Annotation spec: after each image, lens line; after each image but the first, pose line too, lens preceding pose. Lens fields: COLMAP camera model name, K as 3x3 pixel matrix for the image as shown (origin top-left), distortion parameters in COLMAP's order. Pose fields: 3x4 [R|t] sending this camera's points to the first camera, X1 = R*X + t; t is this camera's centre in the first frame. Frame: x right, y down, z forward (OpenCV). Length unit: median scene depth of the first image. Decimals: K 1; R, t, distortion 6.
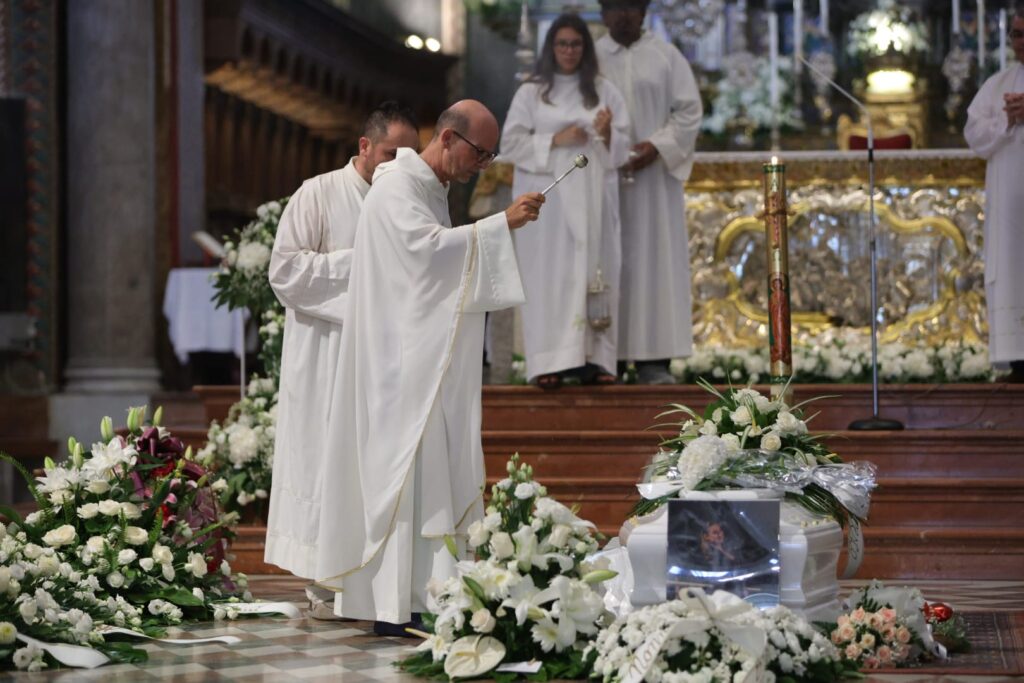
lens RADIAL K [[3254.2, 0, 512.0], [0, 3254.2, 341.5], [0, 0, 1]] dist [0.016265, 0.874030]
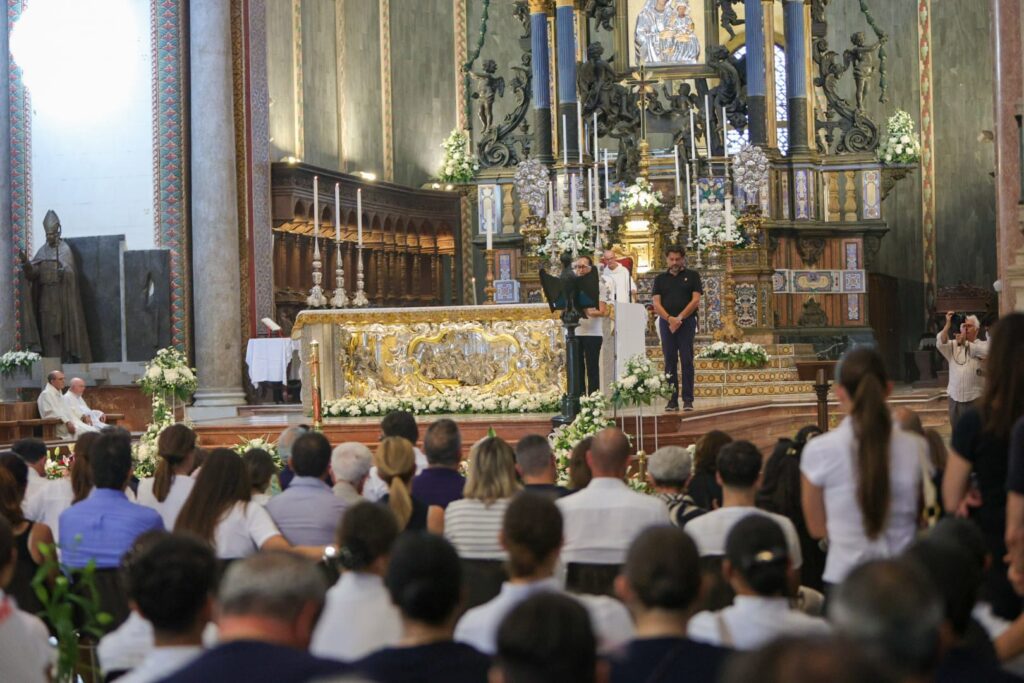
lens RADIAL K [[2541.5, 0, 512.0], [0, 2541.5, 341.5], [0, 0, 1]] dist [-0.184416, -0.089664]
pose [[0.994095, -0.023662, -0.105900, 0.311308], [0.025040, 0.999618, 0.011699, -0.052768], [0.105583, -0.014281, 0.994308, -0.668949]]
